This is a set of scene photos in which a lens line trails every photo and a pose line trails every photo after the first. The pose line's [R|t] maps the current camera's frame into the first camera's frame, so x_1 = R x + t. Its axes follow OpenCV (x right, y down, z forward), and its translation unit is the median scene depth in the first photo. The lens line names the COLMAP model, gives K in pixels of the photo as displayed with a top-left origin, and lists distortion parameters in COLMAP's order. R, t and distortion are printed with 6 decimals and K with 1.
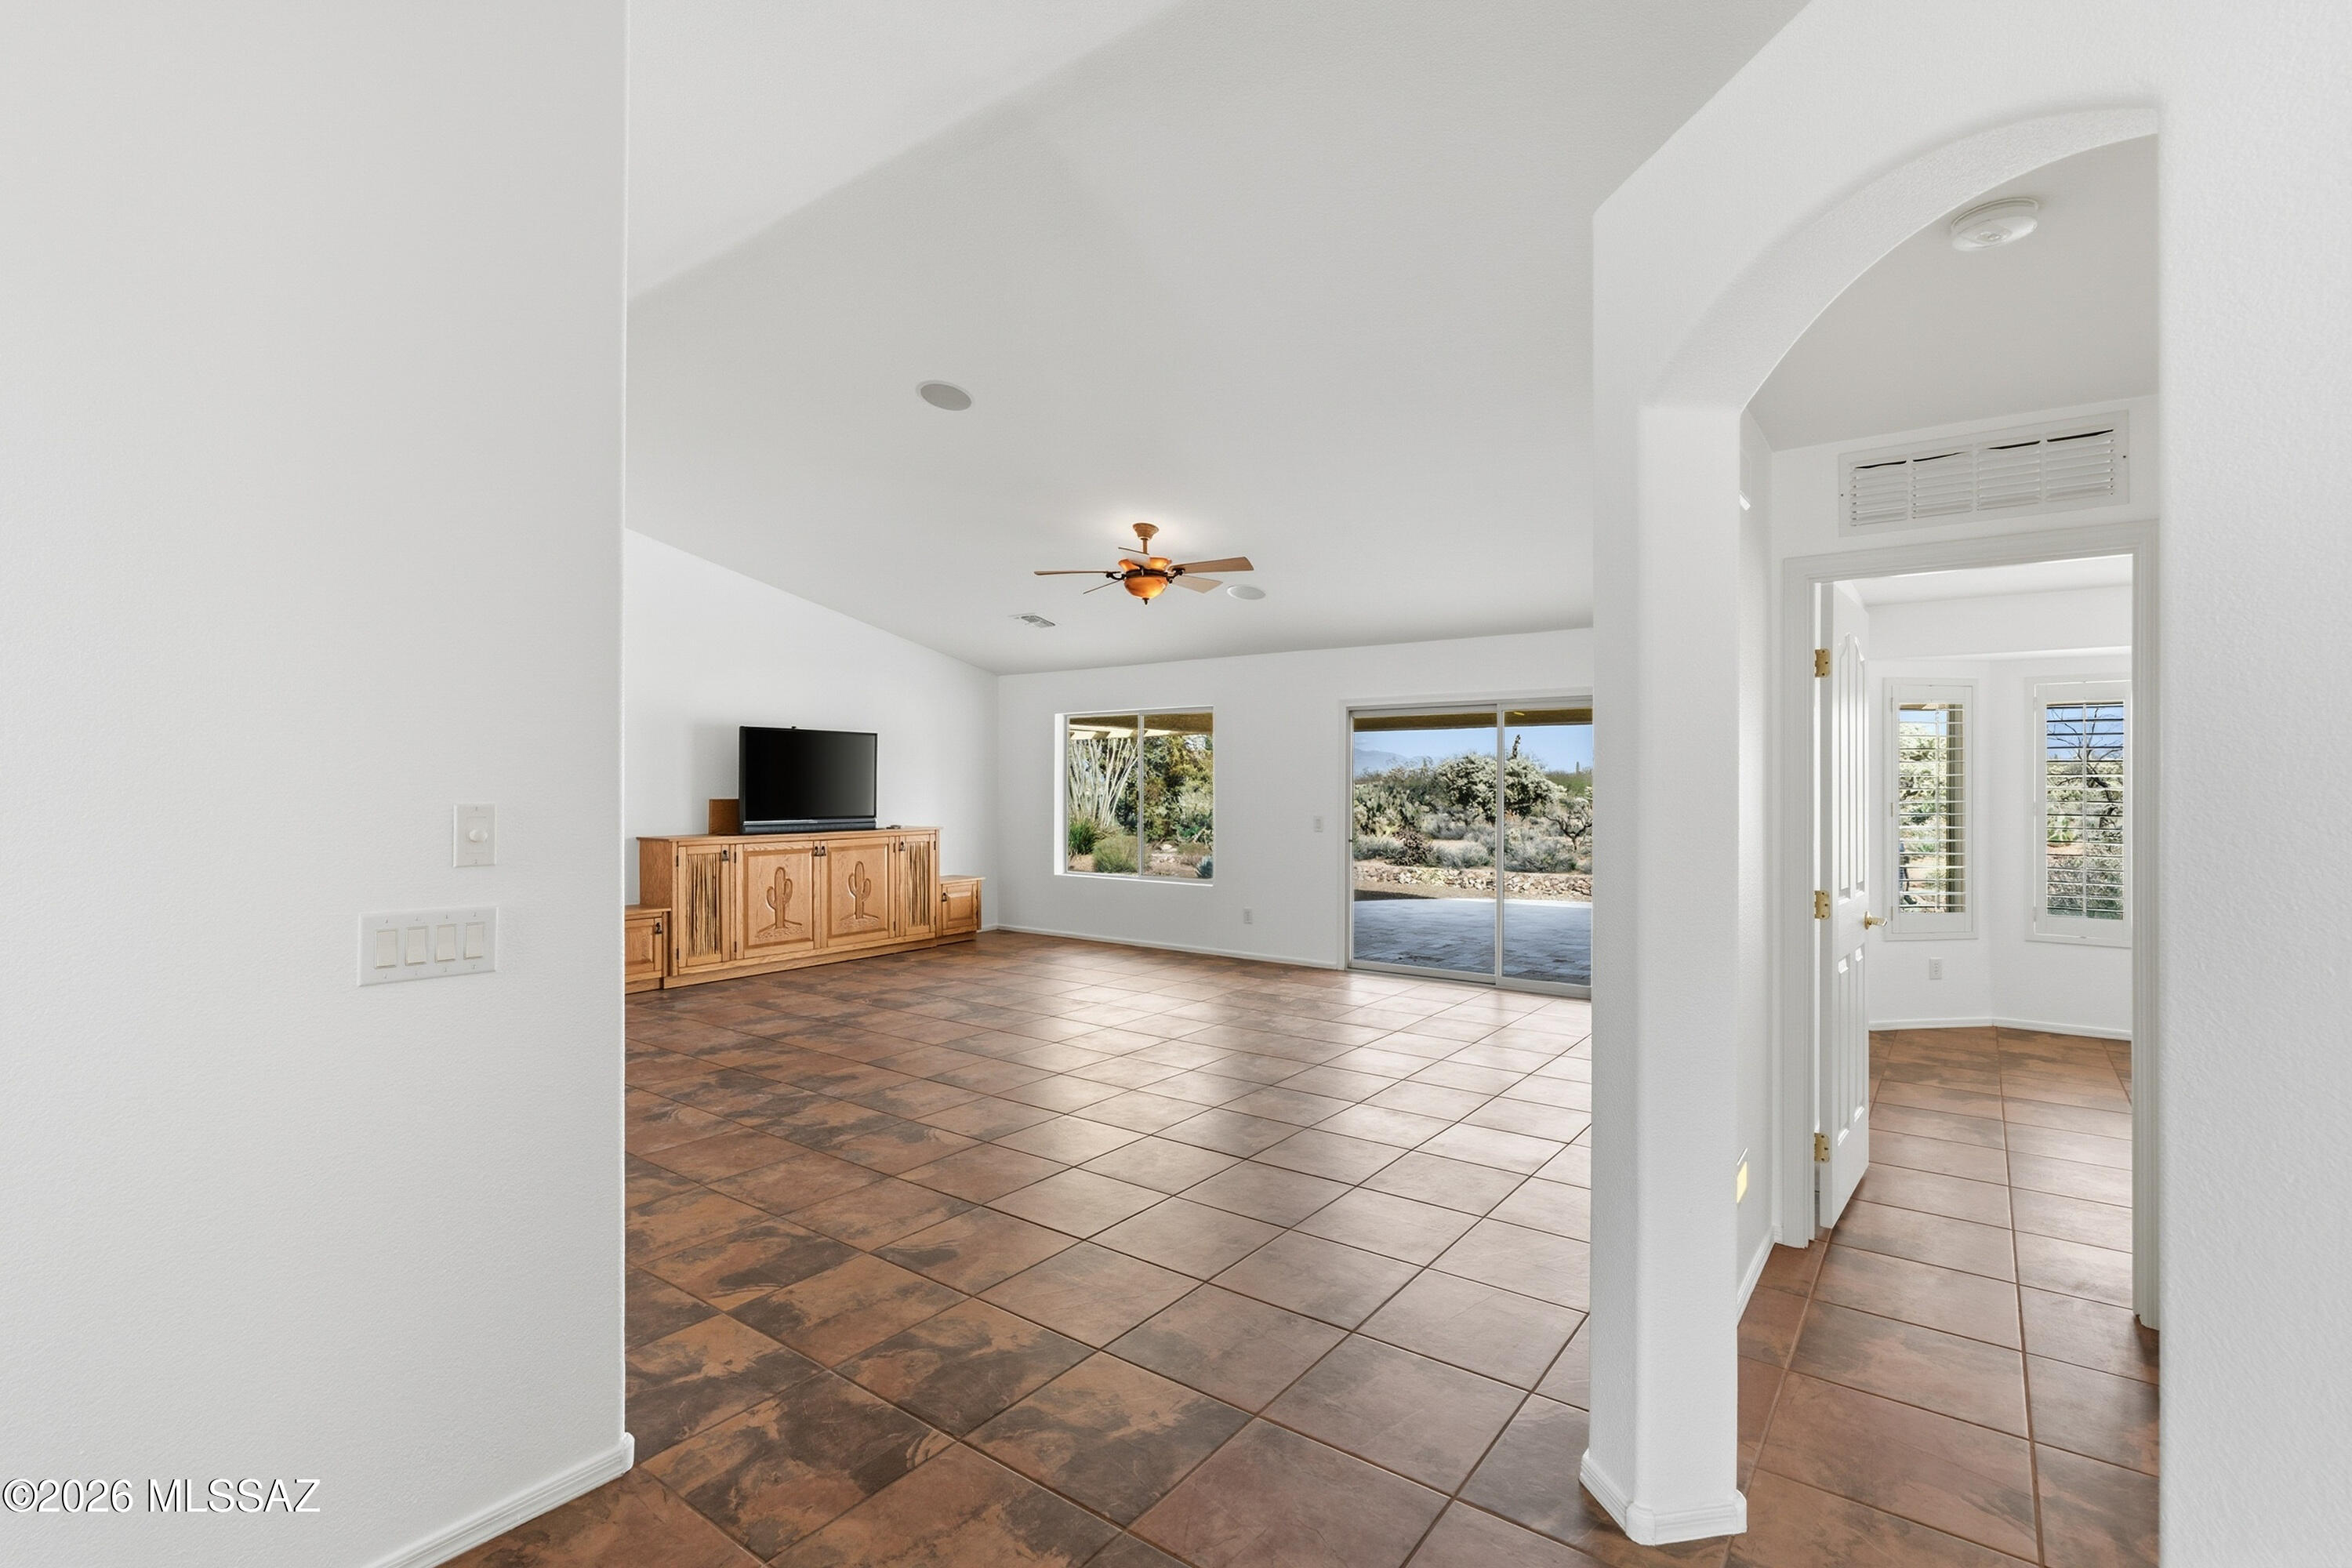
lens RADIAL K [[1065.7, 0, 1152.0], [0, 1065.7, 778.8], [0, 0, 1]] dist [-0.009845, 0.003312]
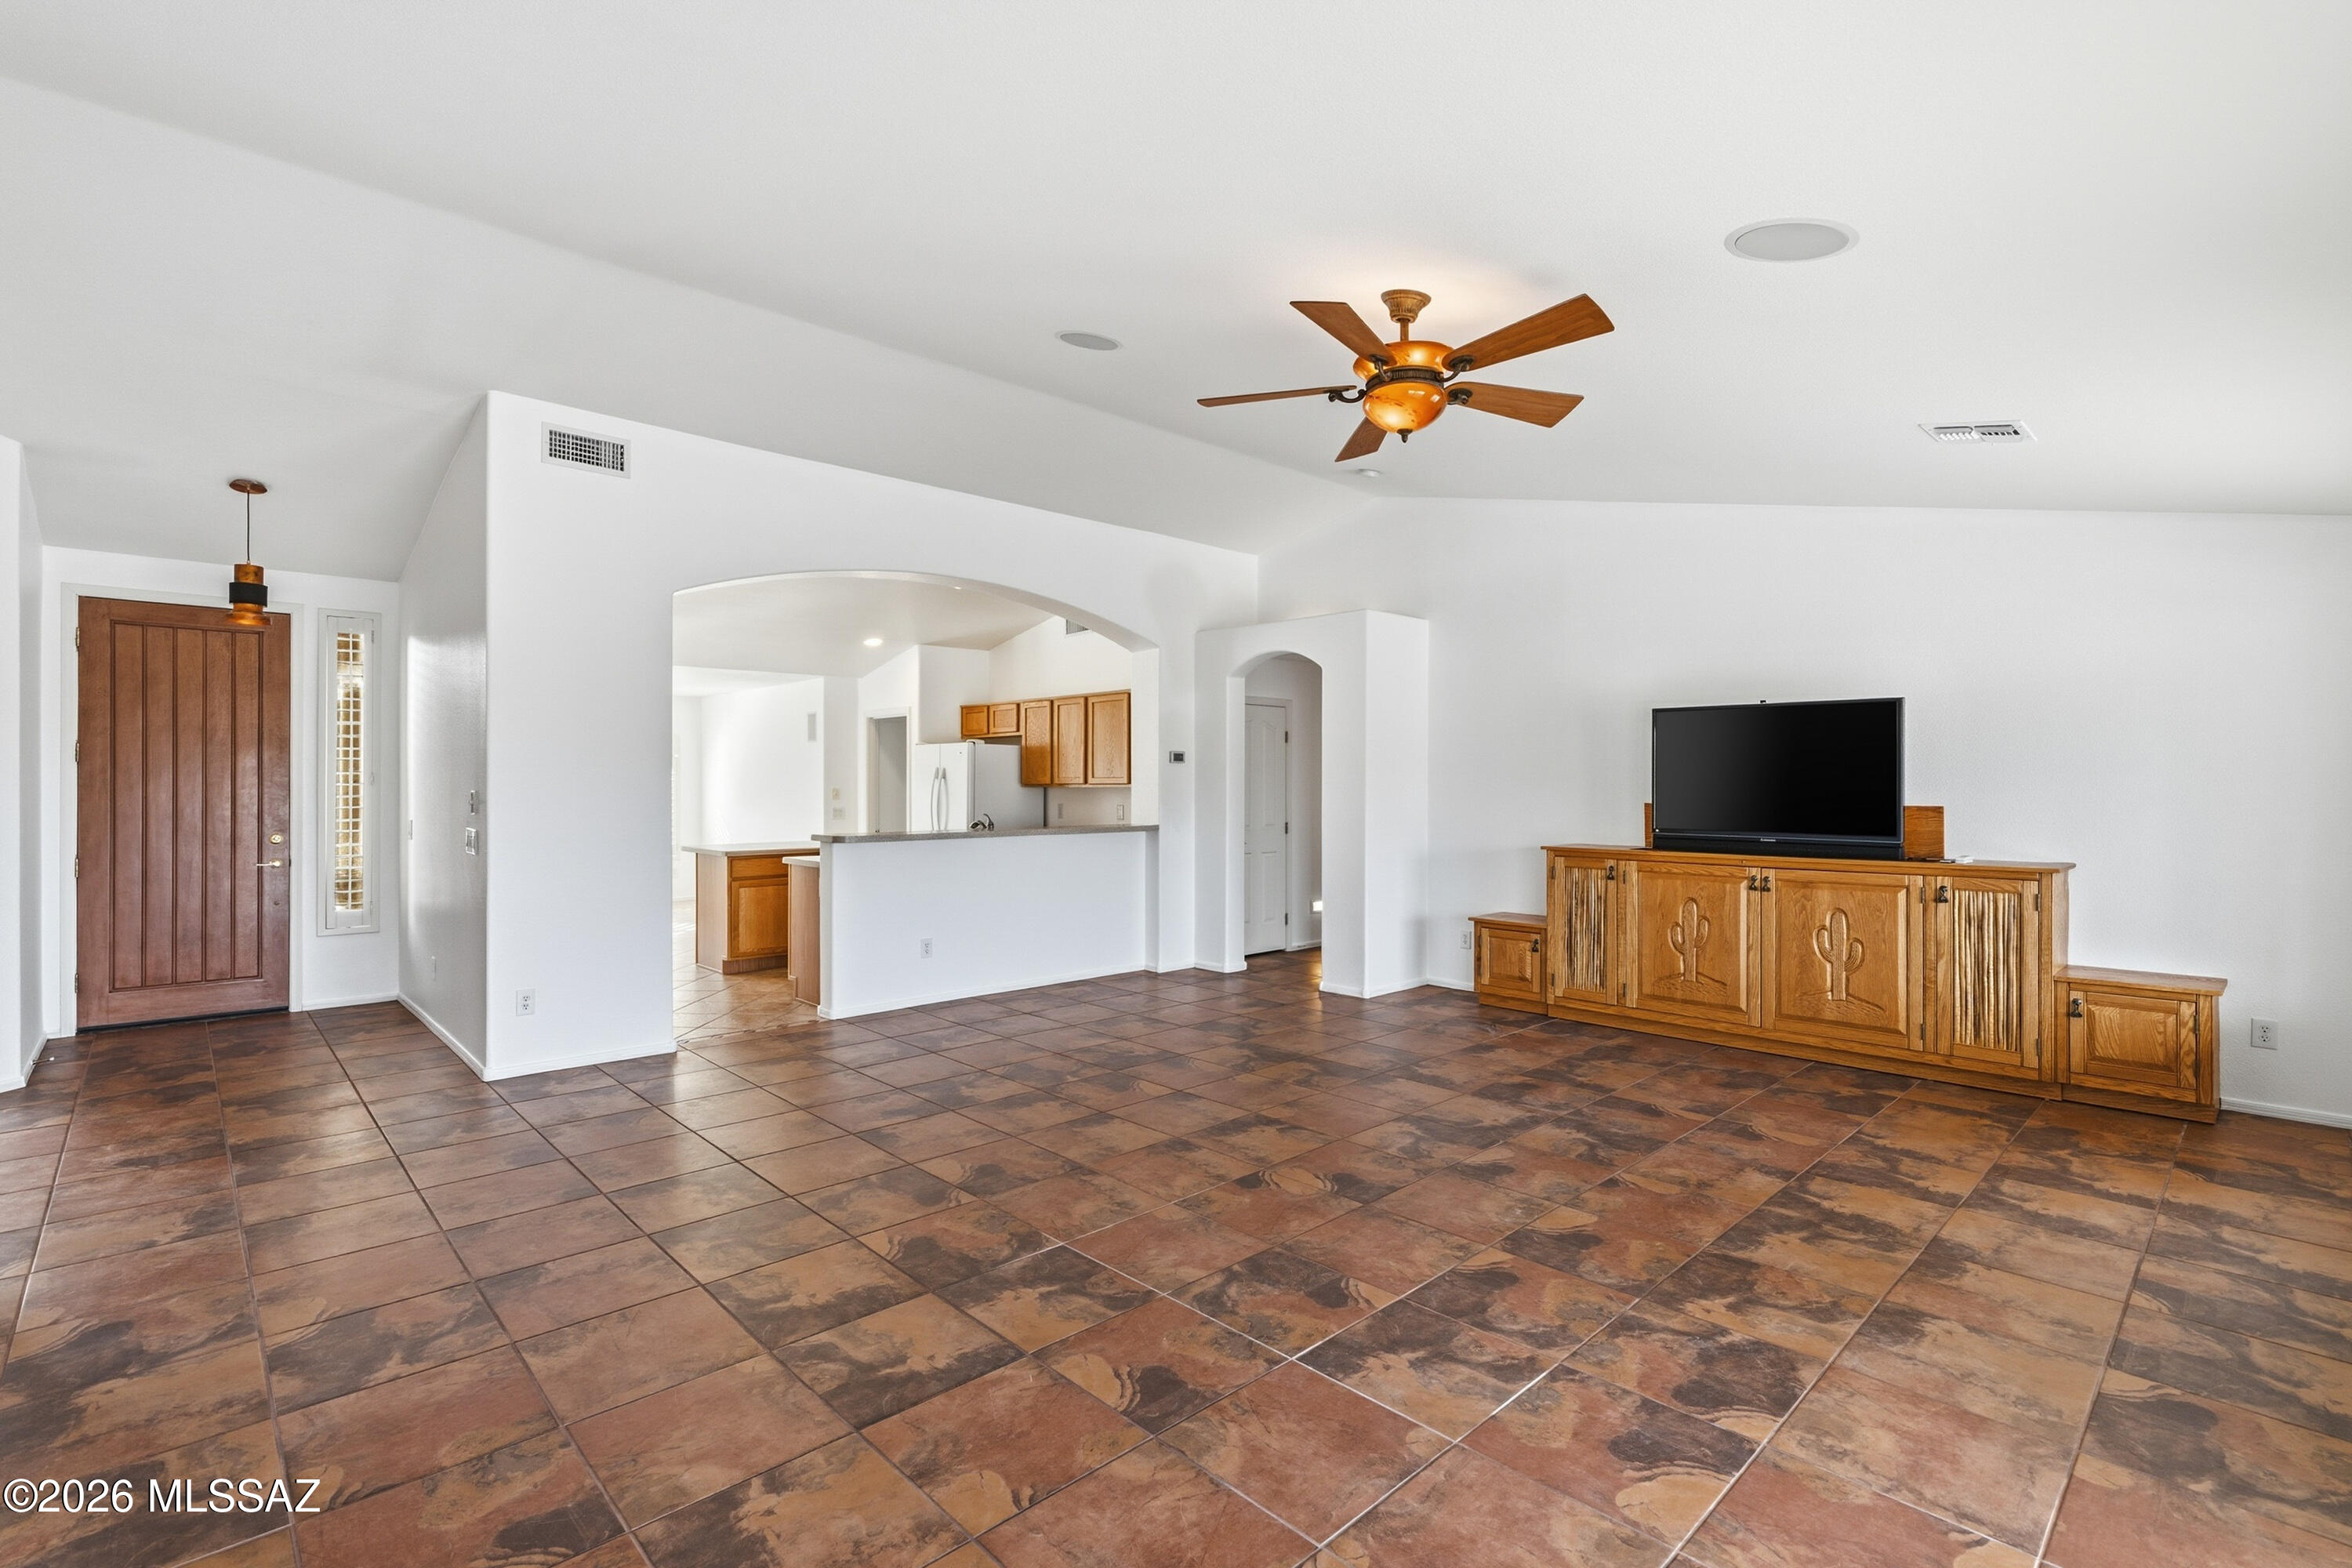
lens RADIAL K [[1065.7, 0, 1185.4], [0, 1065.7, 792.7], [0, 0, 1]] dist [-0.009845, 0.003312]
pose [[-0.146810, 0.005431, -0.989150, 0.449391], [0.003862, 0.999980, 0.004917, 0.006547], [0.989157, -0.003098, -0.146828, 0.821434]]
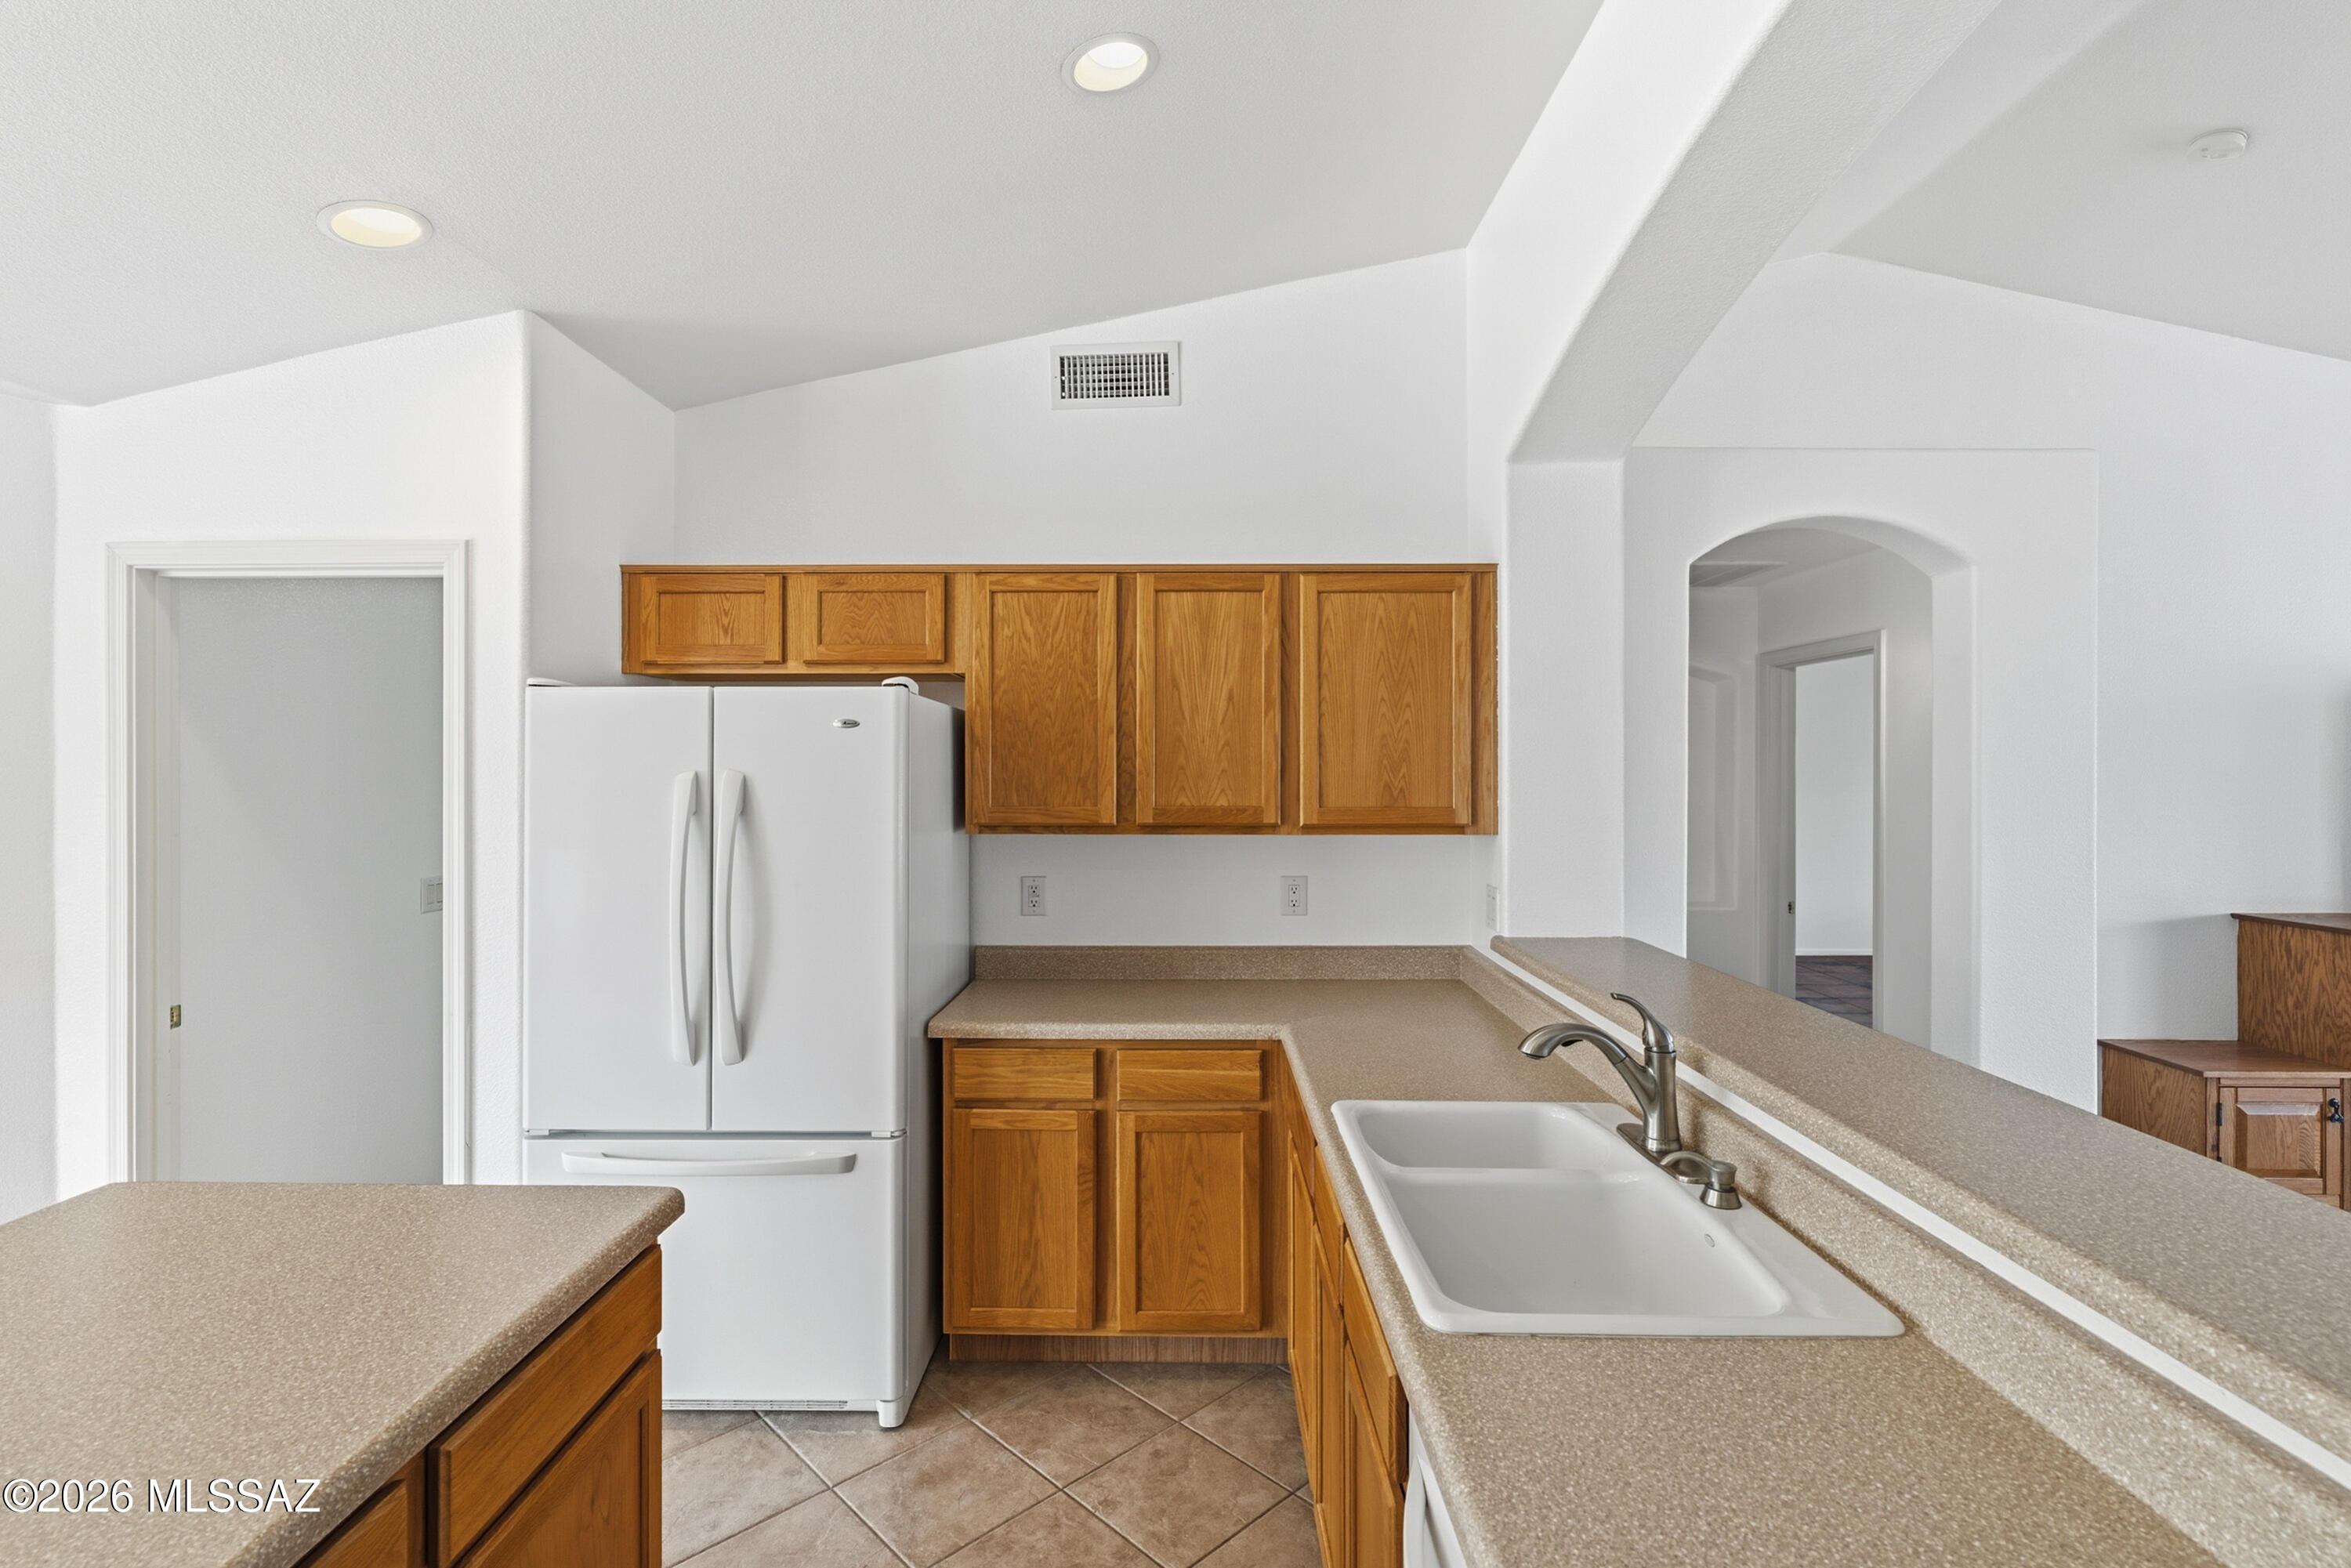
lens RADIAL K [[1065.2, 0, 1169.3], [0, 1065.2, 772.3], [0, 0, 1]] dist [-0.009845, 0.003312]
pose [[0.601457, -0.002655, -0.798901, -0.387699], [0.004349, 0.999991, -0.000048, -0.017969], [0.798893, -0.003446, 0.601463, 0.268590]]
